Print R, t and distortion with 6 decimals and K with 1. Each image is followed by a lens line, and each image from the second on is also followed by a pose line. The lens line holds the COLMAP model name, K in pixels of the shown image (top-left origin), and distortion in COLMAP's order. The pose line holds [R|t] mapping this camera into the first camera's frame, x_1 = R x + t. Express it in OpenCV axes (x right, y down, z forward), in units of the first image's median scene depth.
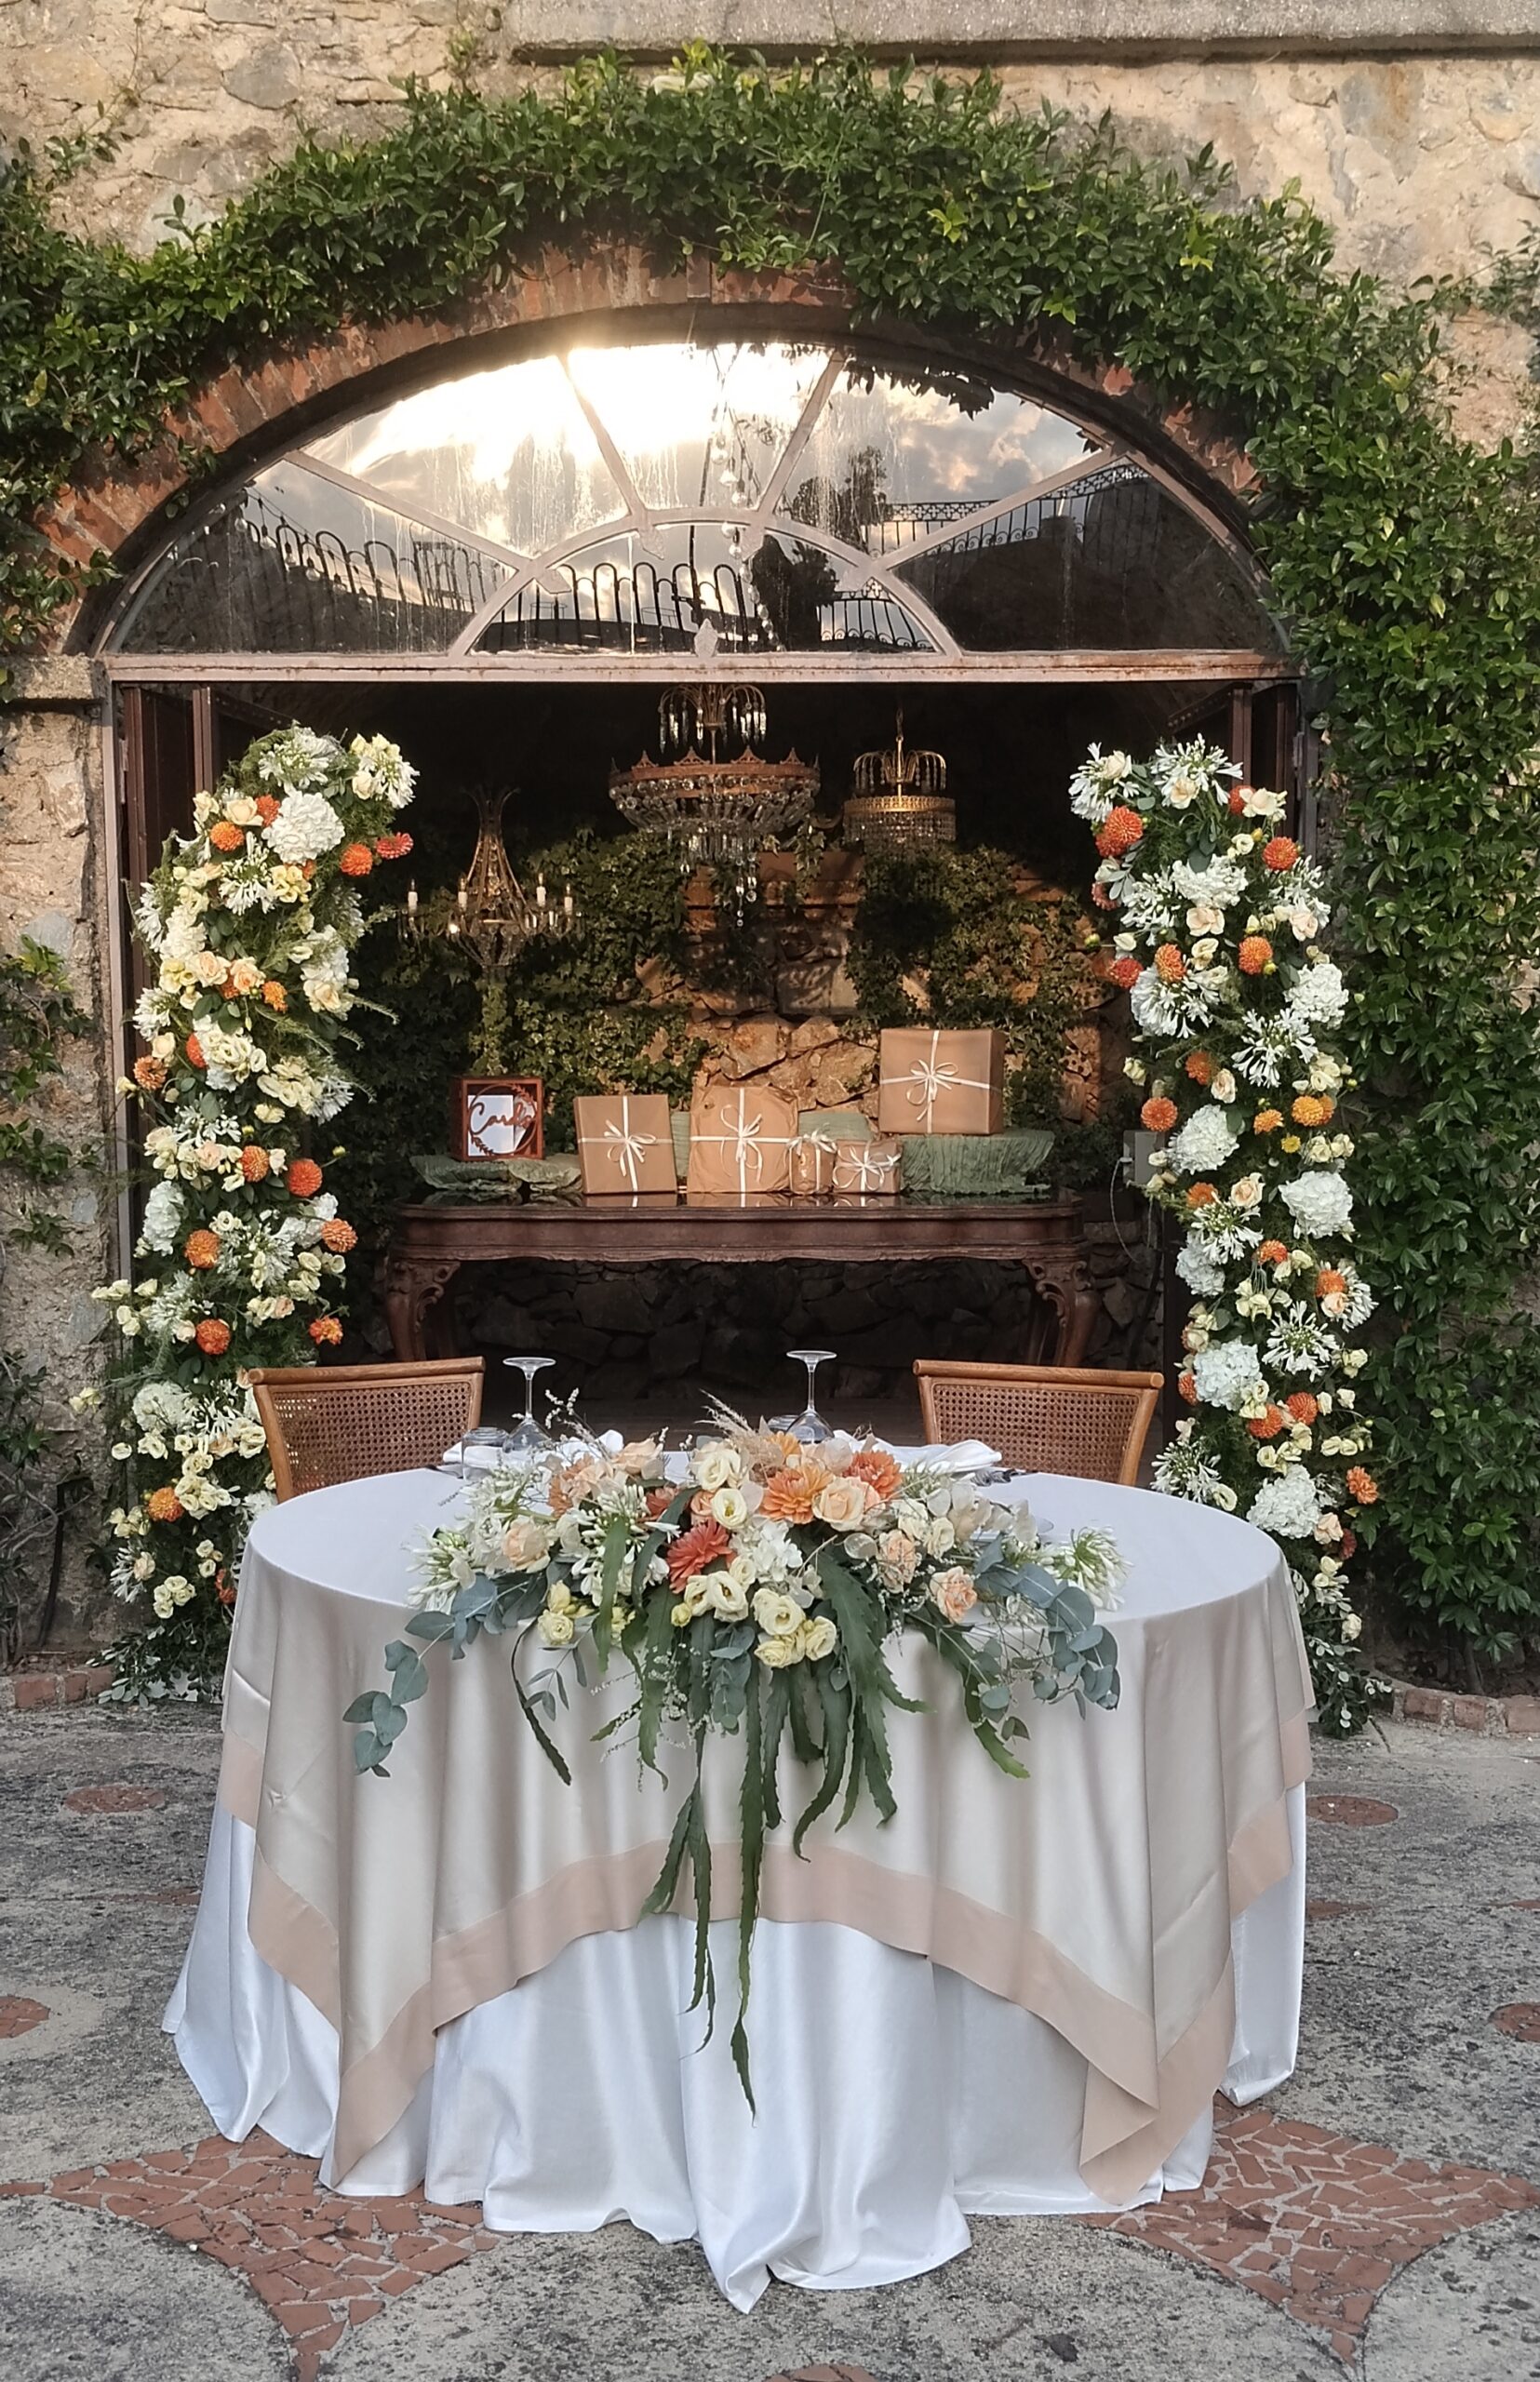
lens RADIAL K [[5231.0, 0, 770.0], [0, 5231.0, 1191.0], [0, 0, 1]] dist [-0.021827, -0.039285]
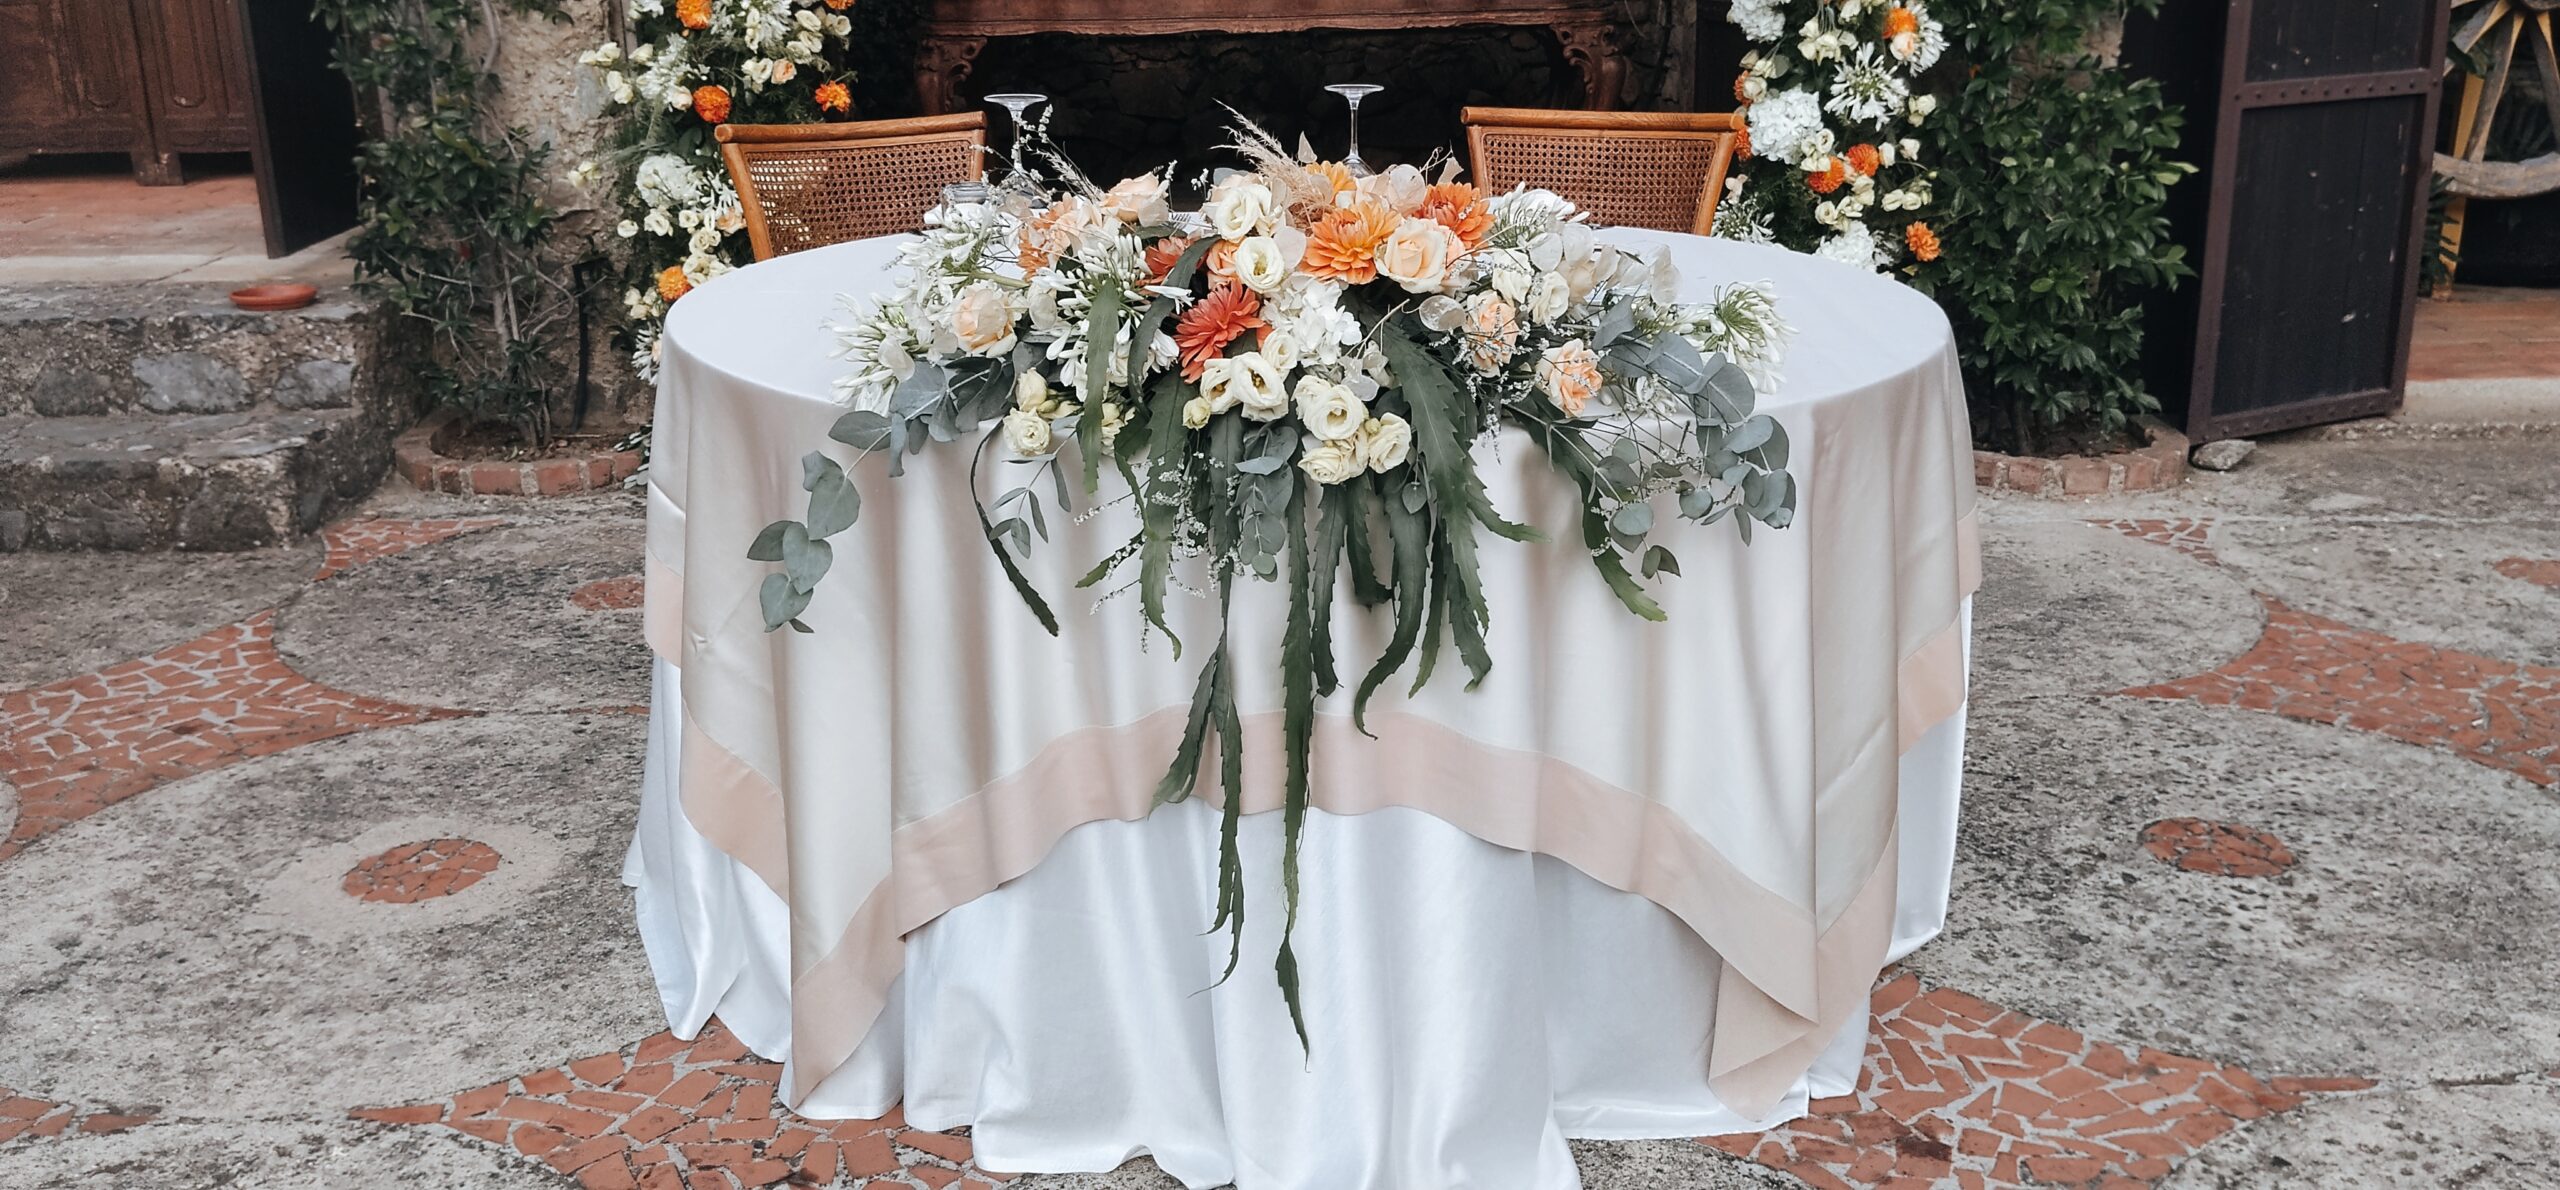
lens RADIAL K [[2049.9, 0, 1310.1], [0, 2049.9, 535.4], [0, 0, 1]] dist [0.079509, -0.003481]
pose [[0.999748, -0.018862, 0.012173, -0.004726], [0.016501, 0.985100, 0.171189, 0.047089], [-0.015221, -0.170945, 0.985163, 0.684504]]
